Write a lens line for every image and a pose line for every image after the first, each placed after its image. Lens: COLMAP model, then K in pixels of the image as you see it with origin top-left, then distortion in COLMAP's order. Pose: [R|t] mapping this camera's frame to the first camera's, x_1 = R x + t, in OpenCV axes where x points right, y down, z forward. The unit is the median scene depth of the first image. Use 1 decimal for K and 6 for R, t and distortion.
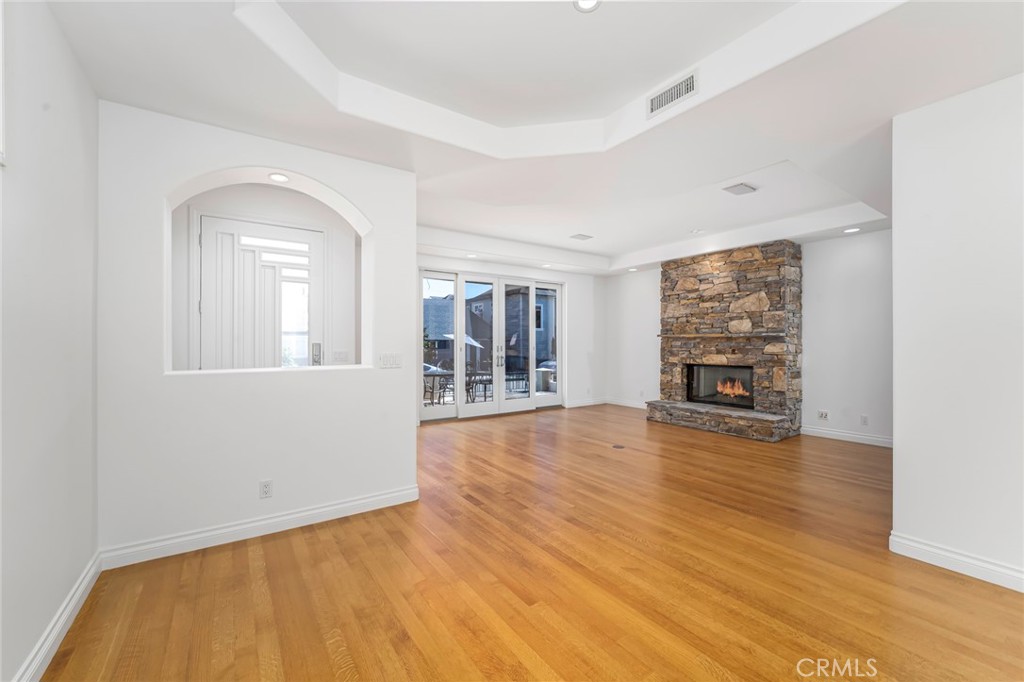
lens RADIAL K [[415.9, 0, 514.9], [0, 415.9, 342.7], [0, 0, 1]] dist [-0.012175, 0.000810]
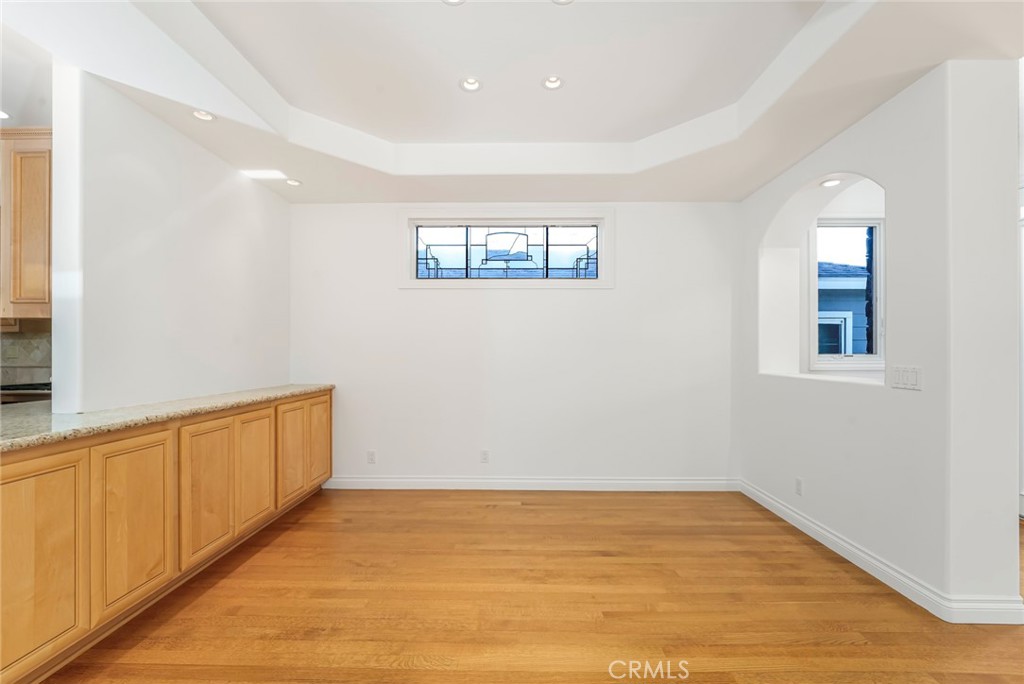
lens RADIAL K [[415.9, 0, 513.5], [0, 415.9, 348.6], [0, 0, 1]] dist [-0.012175, 0.000810]
pose [[-0.582998, -0.001836, -0.812472, 0.764693], [0.001622, 0.999993, -0.003423, -0.003861], [0.812472, -0.003313, -0.582991, 1.097383]]
